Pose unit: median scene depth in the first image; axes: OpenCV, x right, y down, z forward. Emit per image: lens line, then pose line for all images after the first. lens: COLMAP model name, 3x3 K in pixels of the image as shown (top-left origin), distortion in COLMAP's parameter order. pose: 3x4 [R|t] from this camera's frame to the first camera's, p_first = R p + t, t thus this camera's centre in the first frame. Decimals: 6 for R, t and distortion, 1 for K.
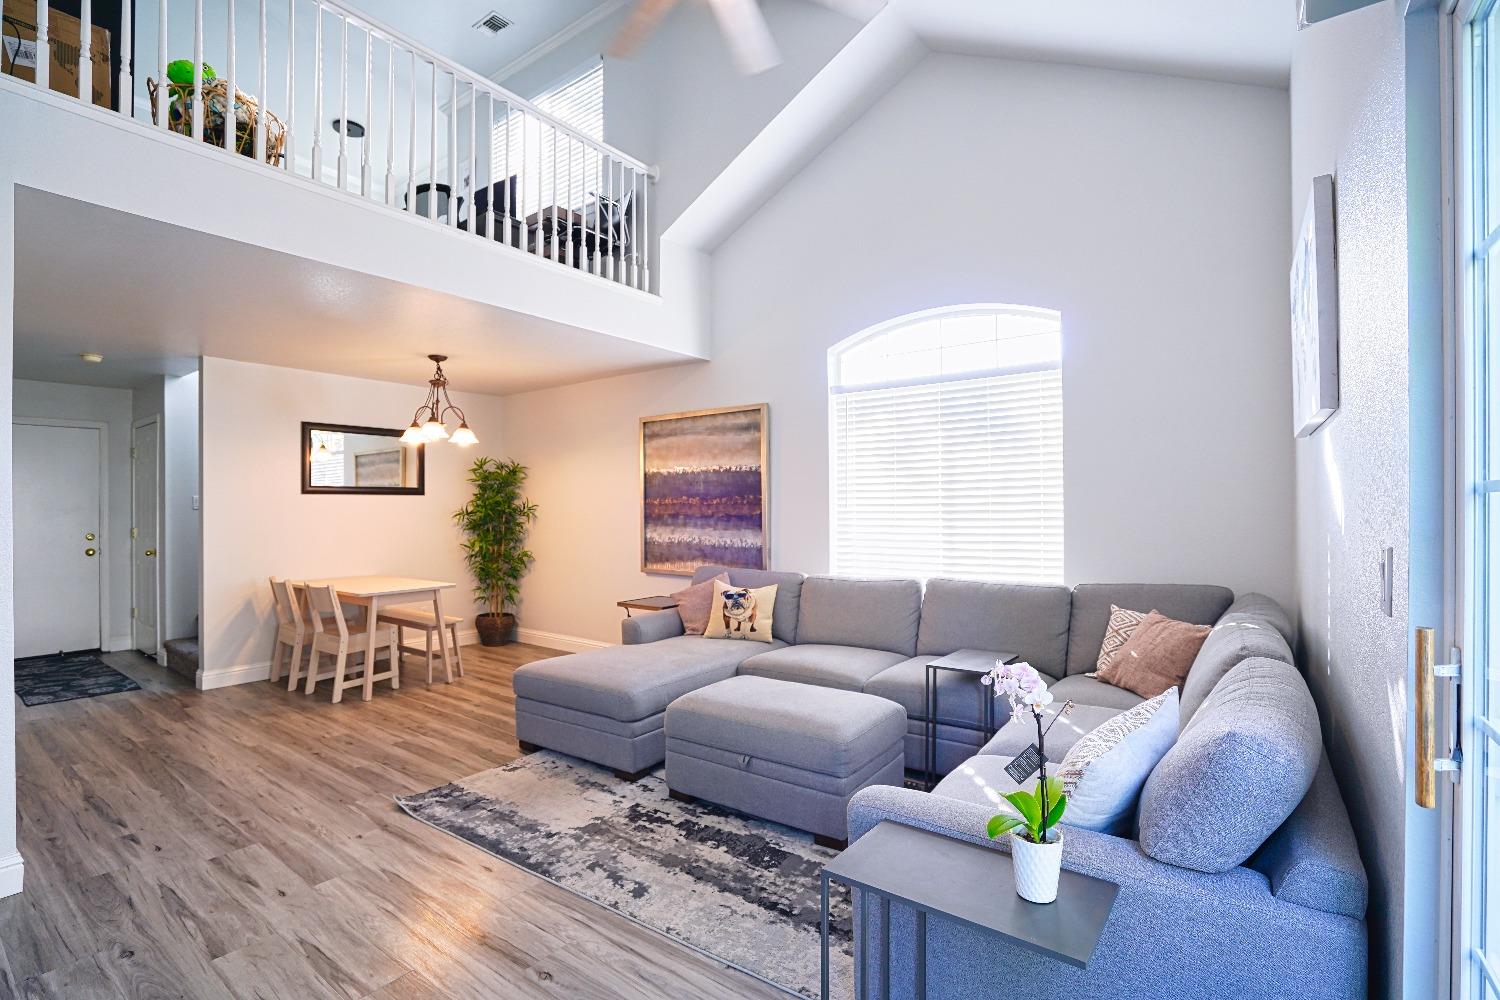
lens RADIAL K [[692.7, 0, 741.1], [0, 692.7, 503.3], [0, 0, 1]] dist [-0.063219, 0.024988]
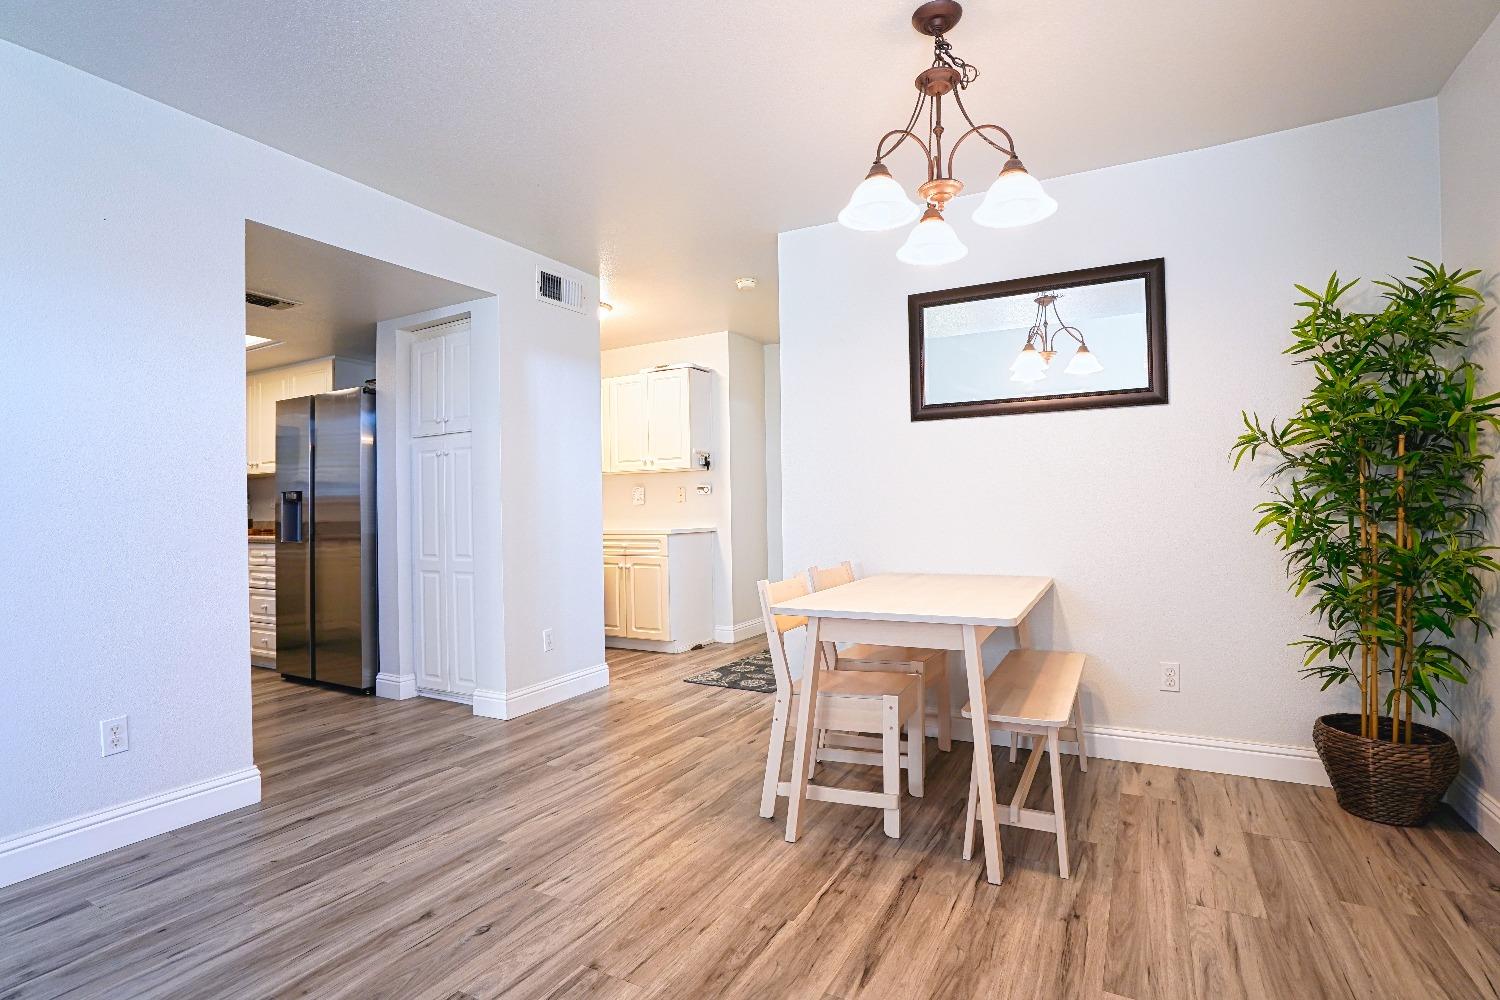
lens RADIAL K [[735.6, 0, 735.2], [0, 735.6, 497.9], [0, 0, 1]] dist [-0.038514, 0.013285]
pose [[0.135662, -0.013047, -0.990669, -0.061475], [0.022353, 0.999699, -0.010105, 0.062261], [0.990503, -0.020773, 0.135913, 0.887585]]
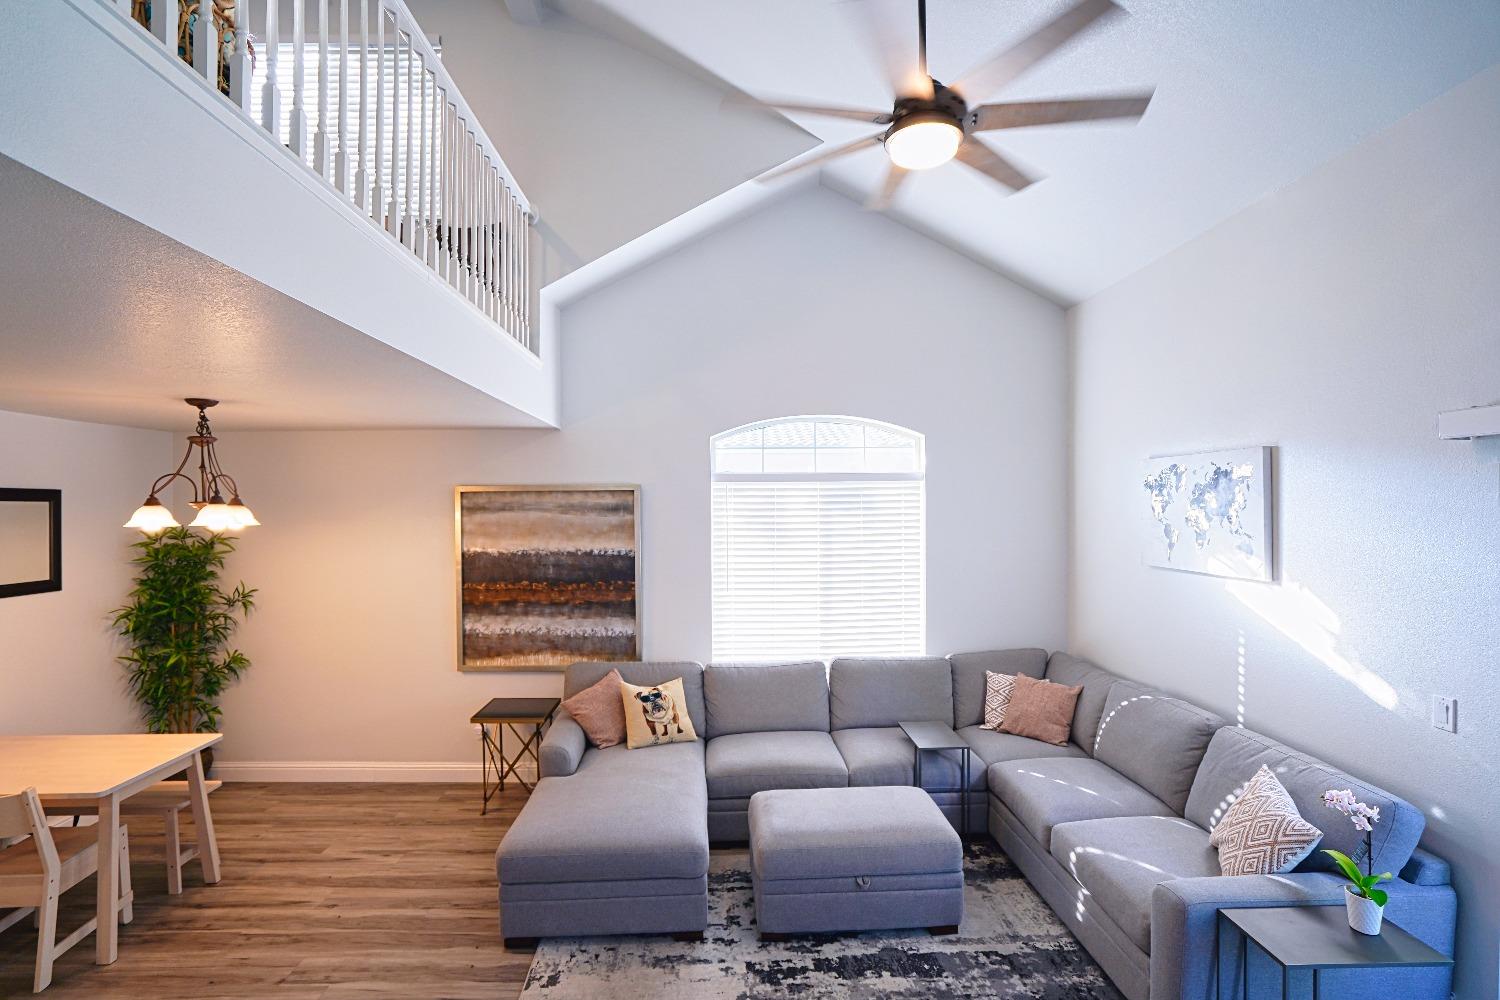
lens RADIAL K [[692.7, 0, 741.1], [0, 692.7, 503.3], [0, 0, 1]] dist [-0.063219, 0.024988]
pose [[0.784802, 0.004793, 0.619728, -0.469531], [-0.002453, 0.999986, -0.004627, -0.120840], [-0.619742, 0.002111, 0.784803, 0.172640]]
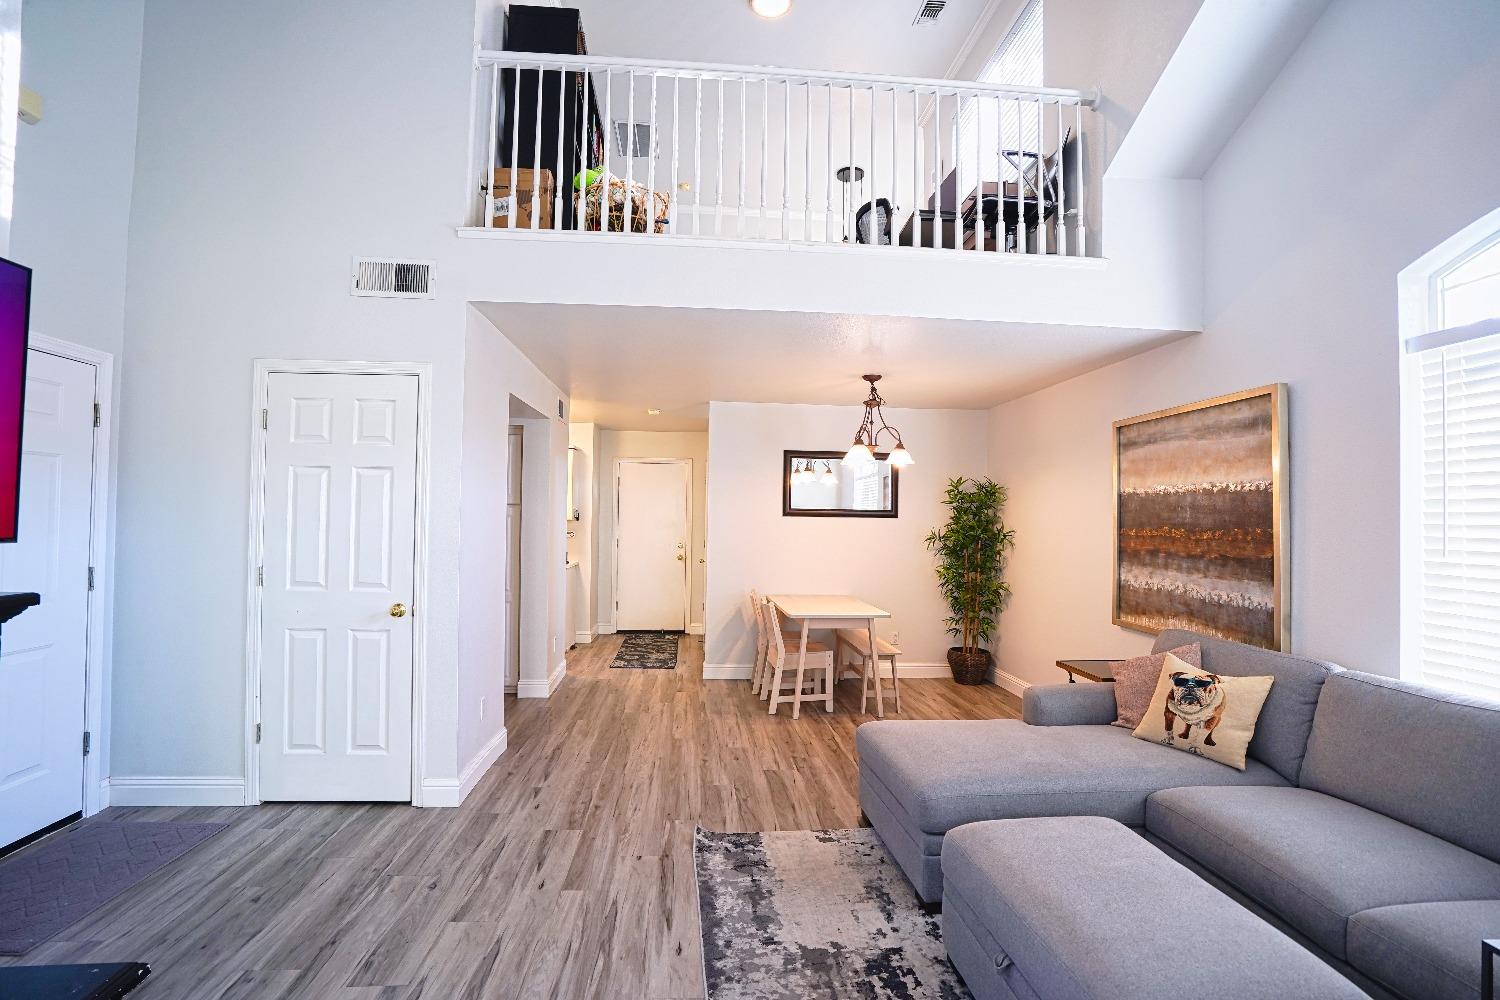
lens RADIAL K [[692.7, 0, 741.1], [0, 692.7, 503.3], [0, 0, 1]] dist [-0.063219, 0.024988]
pose [[0.656025, -0.001365, -0.754738, 0.183901], [-0.015281, 0.999769, -0.015091, -0.019276], [0.754585, 0.021433, 0.655853, 0.240446]]
